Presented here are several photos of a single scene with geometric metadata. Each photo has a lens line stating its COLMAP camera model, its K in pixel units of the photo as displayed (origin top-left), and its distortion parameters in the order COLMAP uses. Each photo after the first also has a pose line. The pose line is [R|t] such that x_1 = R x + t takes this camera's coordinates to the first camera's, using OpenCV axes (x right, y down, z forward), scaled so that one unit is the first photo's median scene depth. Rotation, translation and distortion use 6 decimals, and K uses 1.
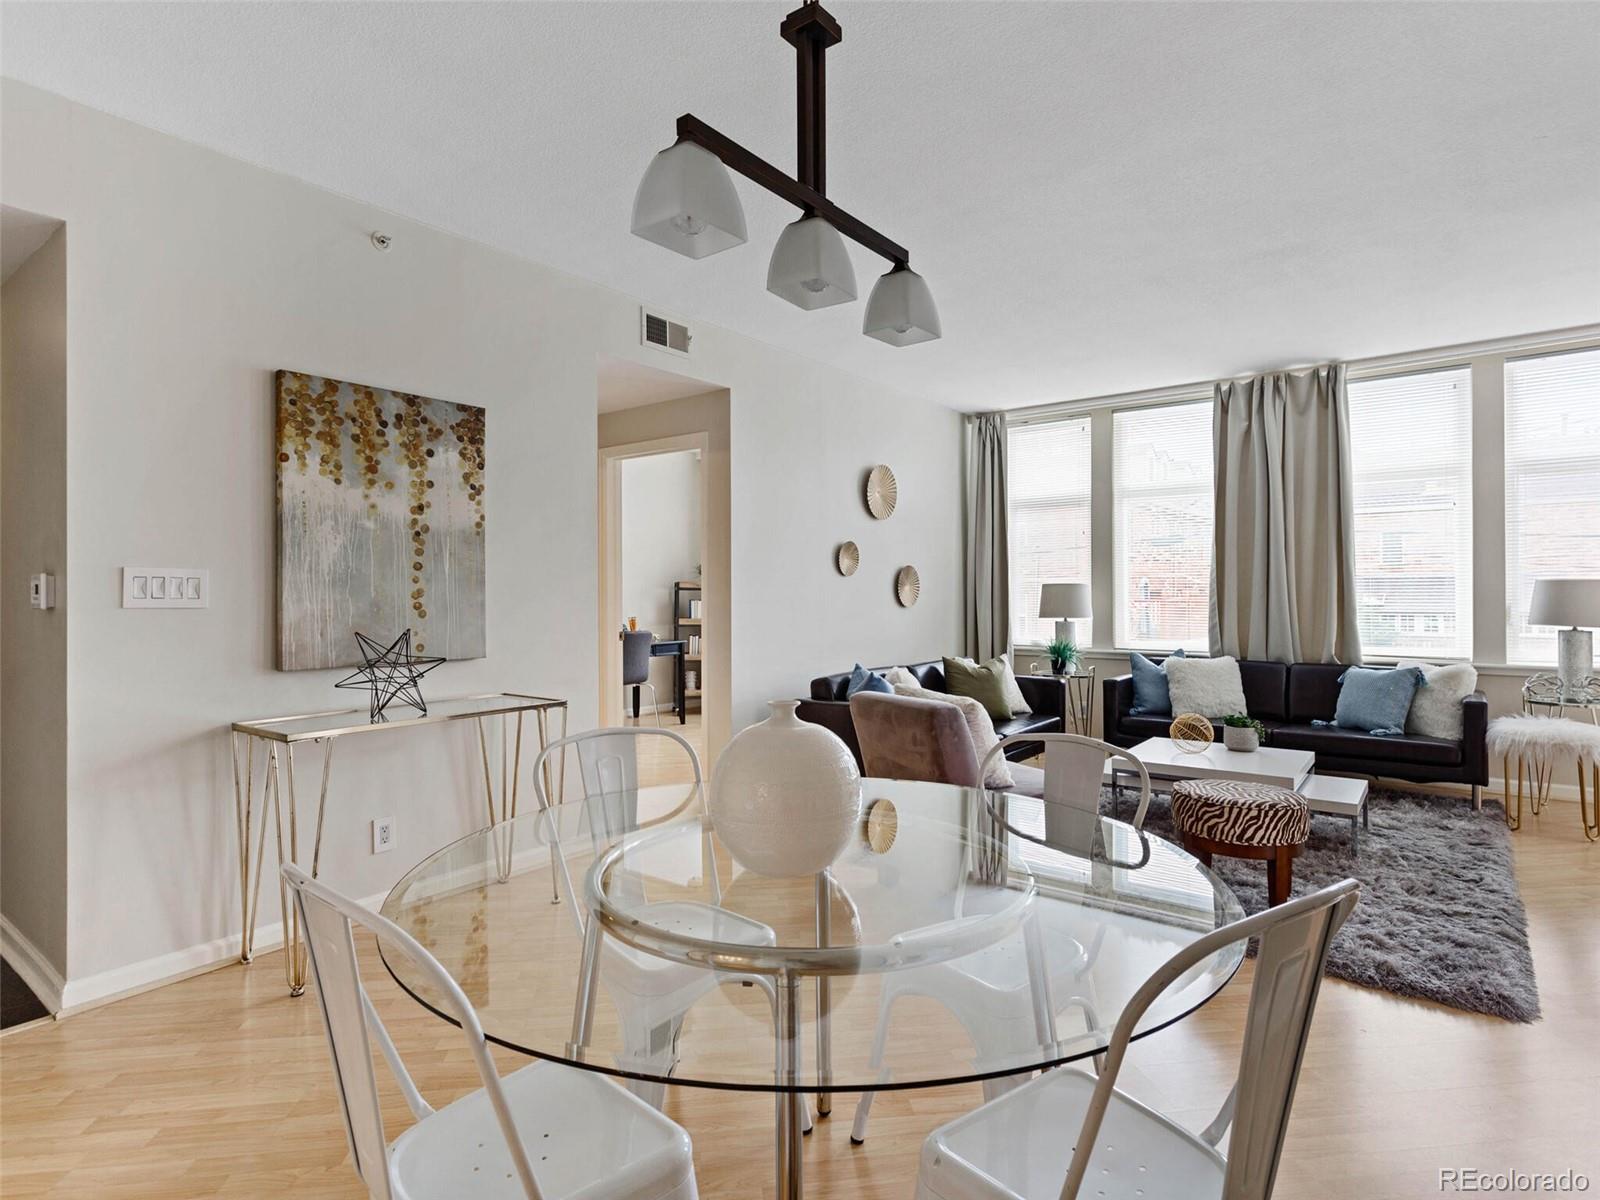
lens RADIAL K [[855.7, 0, 800.4], [0, 855.7, 590.8], [0, 0, 1]] dist [0.000184, 0.004648]
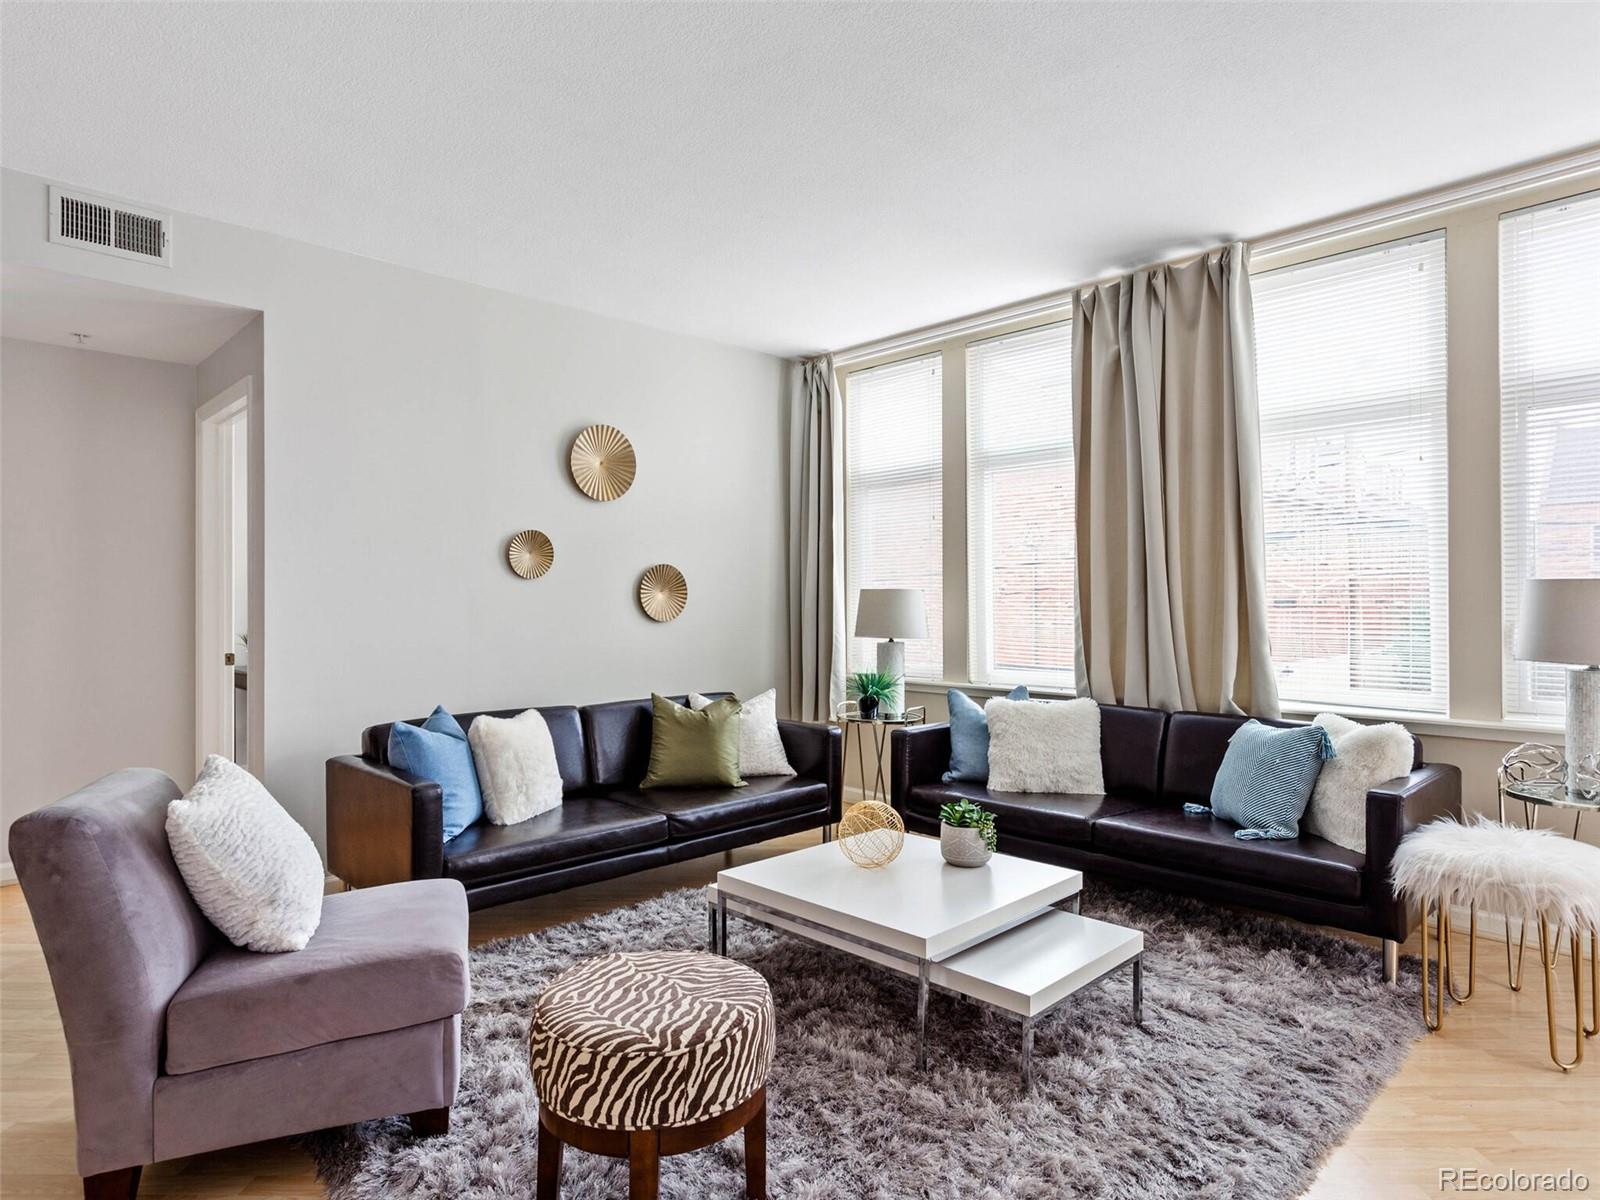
lens RADIAL K [[922.6, 0, 805.3], [0, 922.6, 589.9], [0, 0, 1]] dist [-0.005358, 0.002587]
pose [[0.990362, -0.000746, -0.138503, 0.462647], [-0.000425, 0.999964, -0.008431, -0.001485], [0.138504, 0.008409, 0.990326, 0.316201]]
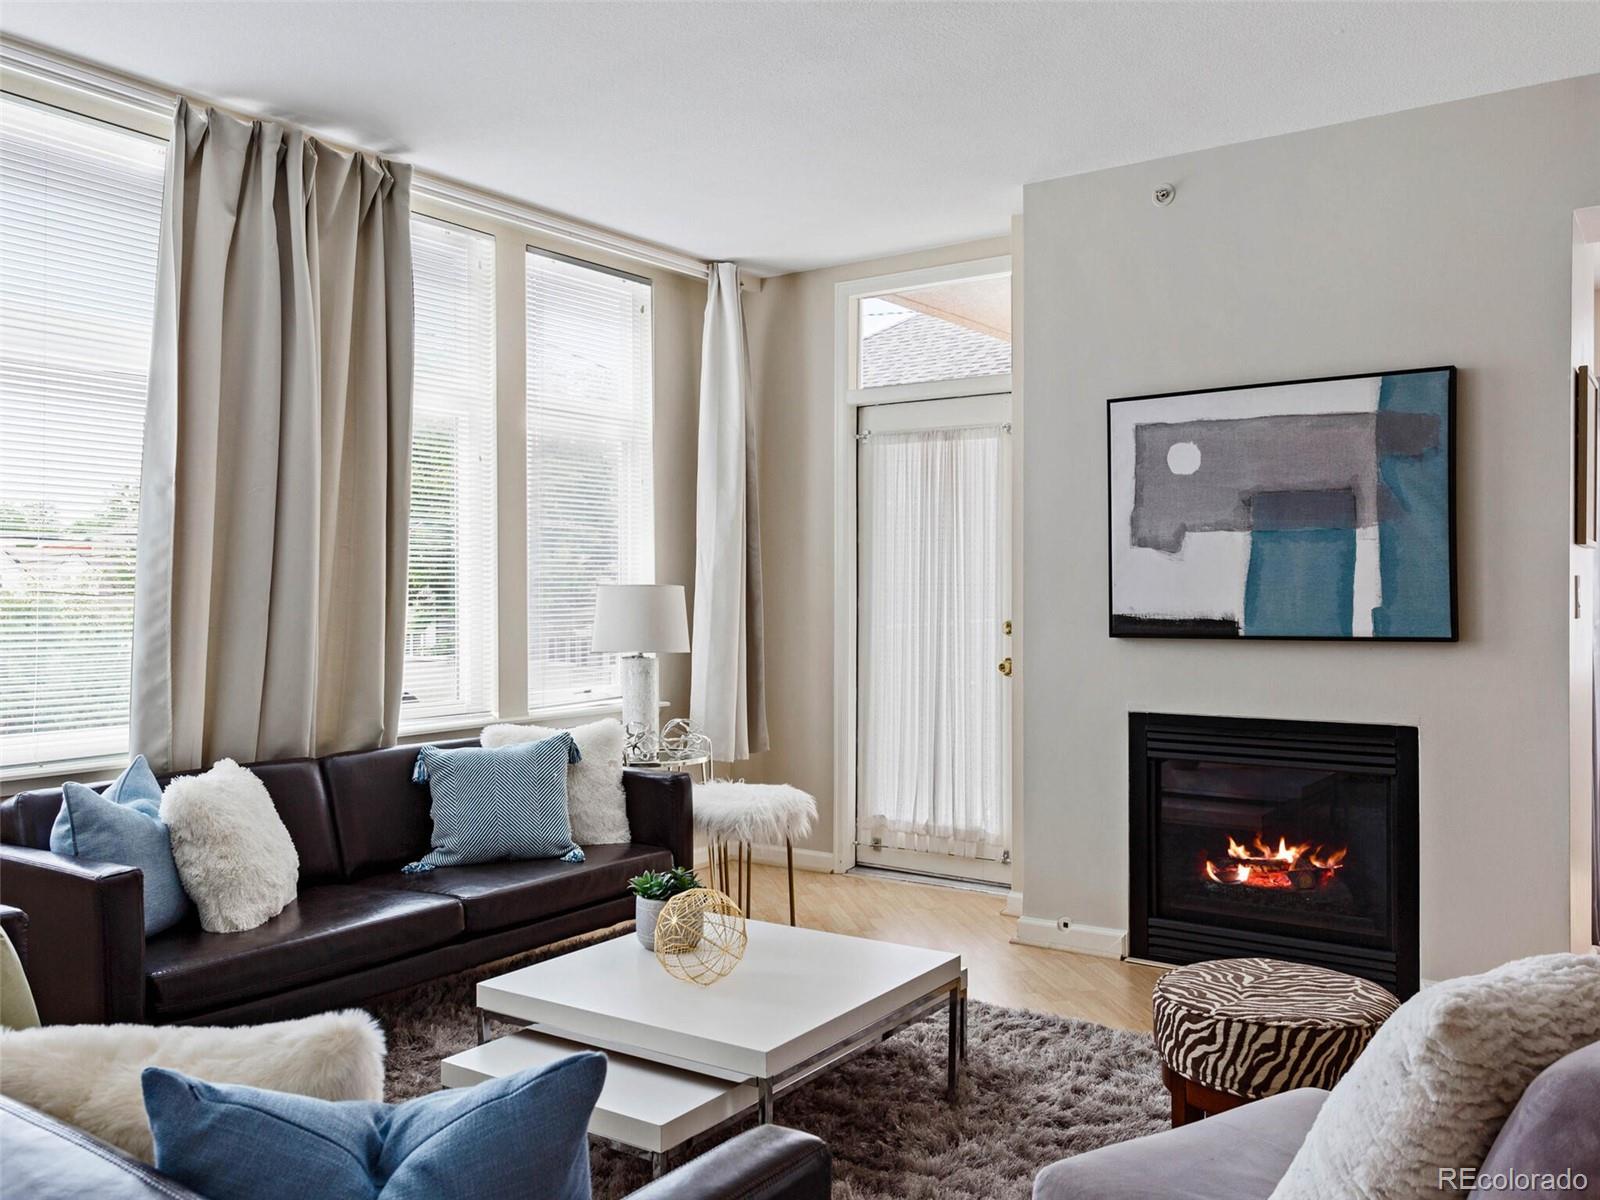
lens RADIAL K [[1291.5, 0, 789.3], [0, 1291.5, 605.2], [0, 0, 1]] dist [0.007762, -0.005906]
pose [[-0.037093, -0.003954, 0.999304, -0.177626], [0.000855, 0.999992, 0.003989, -0.001893], [-0.999311, 0.001002, -0.037089, 0.902508]]
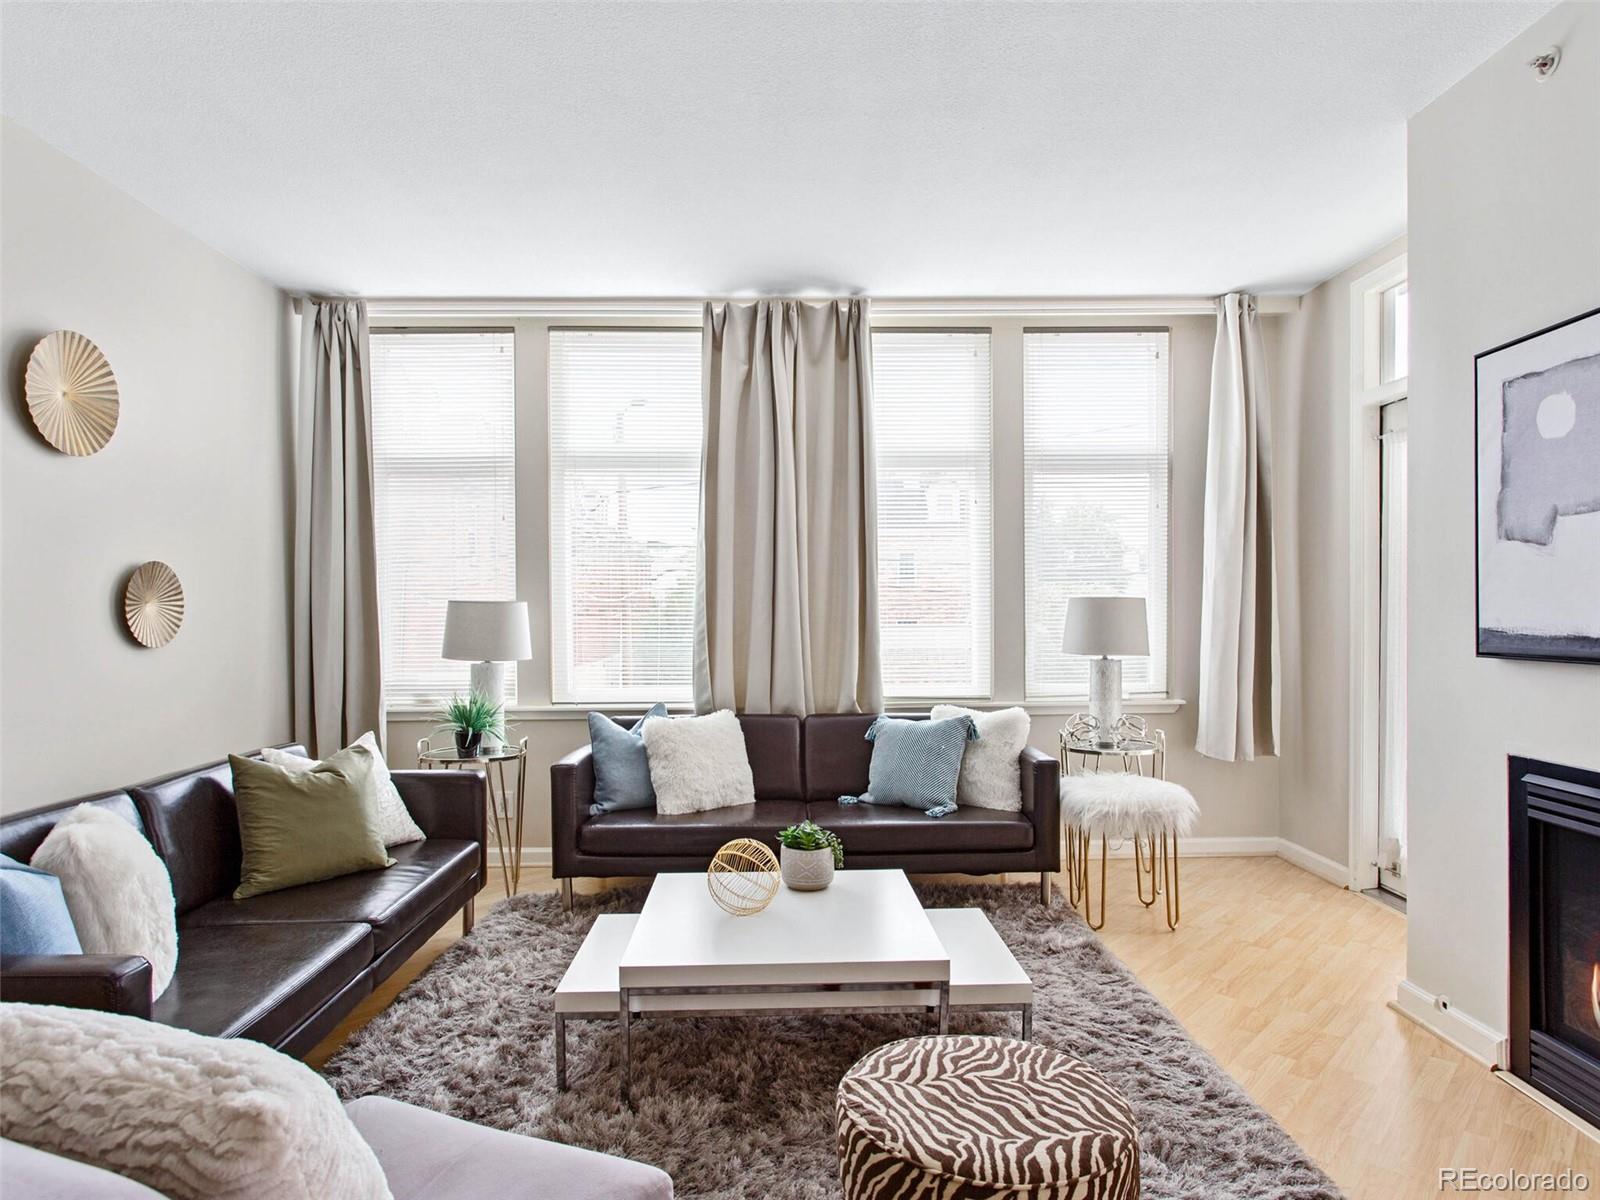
lens RADIAL K [[922.6, 0, 803.5], [0, 922.6, 619.3], [0, 0, 1]] dist [-0.005358, 0.002587]
pose [[0.777360, -0.007507, 0.629011, 0.110957], [0.001566, 0.999949, 0.010000, -0.002067], [-0.629054, -0.006788, 0.777332, 0.481691]]
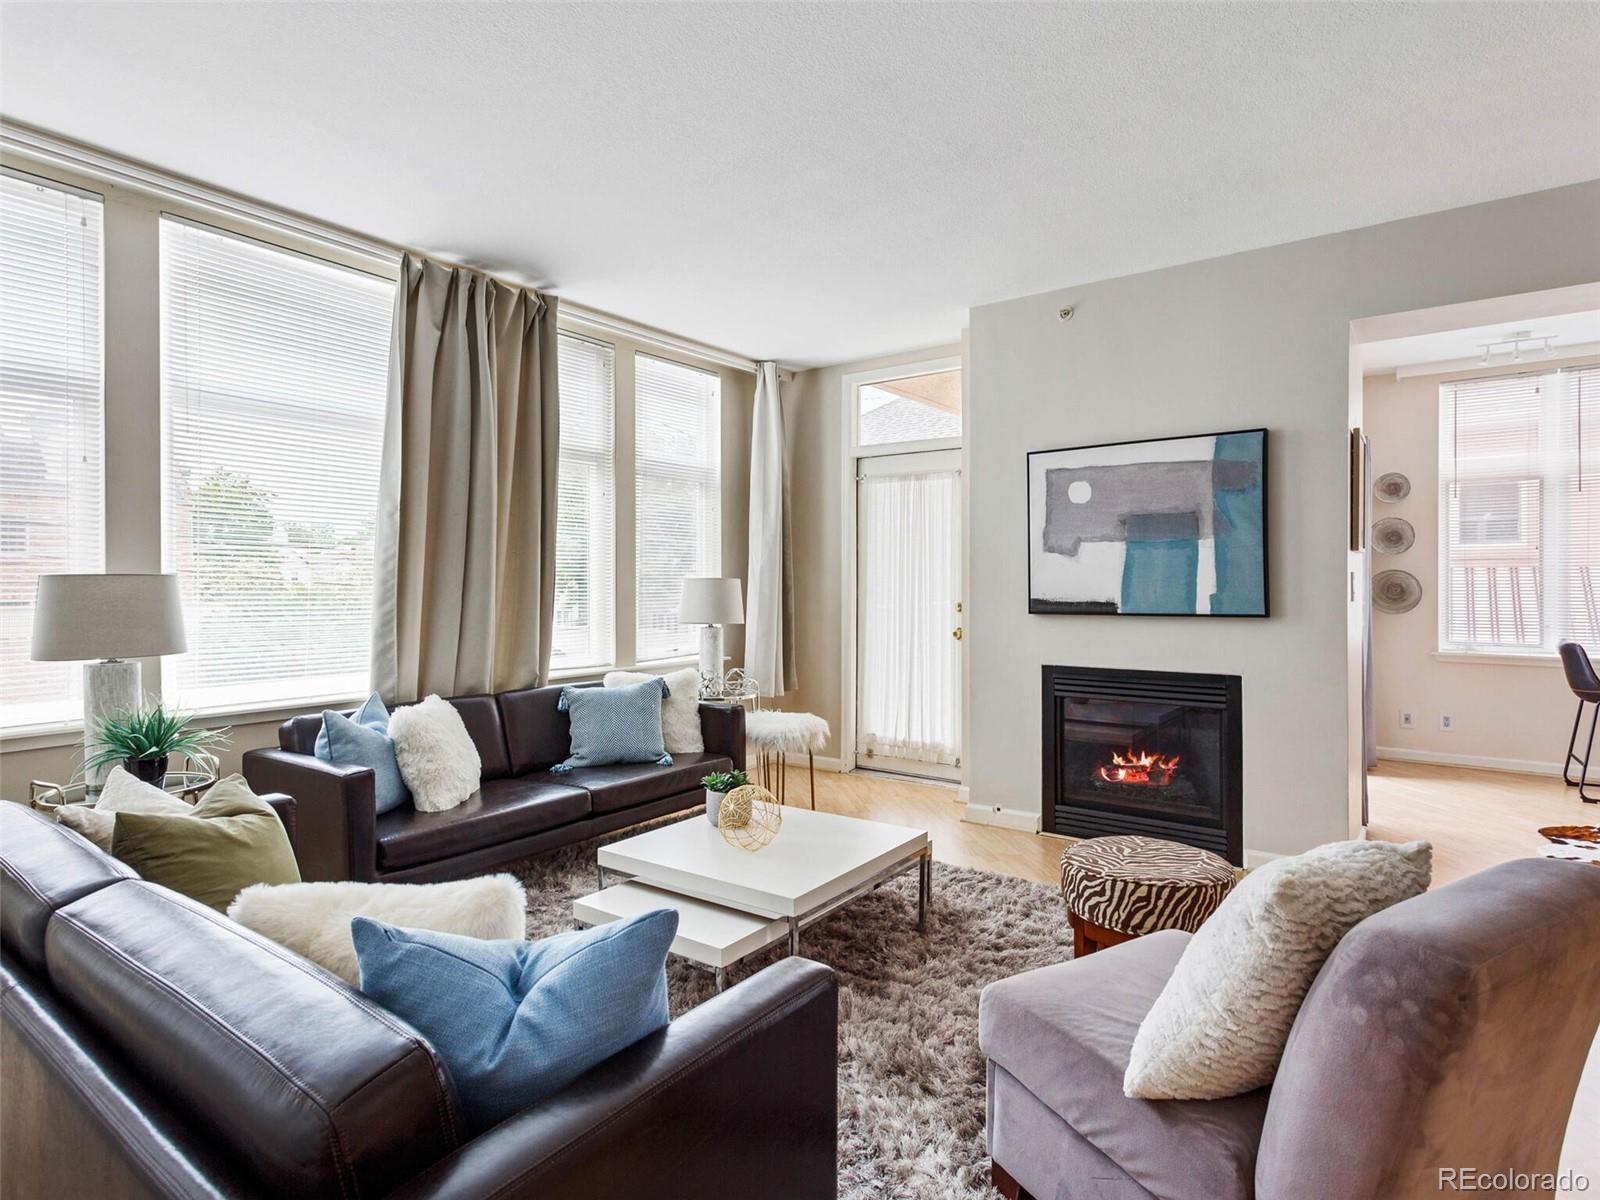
lens RADIAL K [[855.7, 0, 791.2], [0, 855.7, 587.7], [0, 0, 1]] dist [0.000184, 0.004648]
pose [[-0.012965, 0.000956, 0.999915, -0.160280], [-0.000047, 1.000000, -0.000957, -0.001815], [-0.999916, -0.000060, -0.012965, 0.900853]]
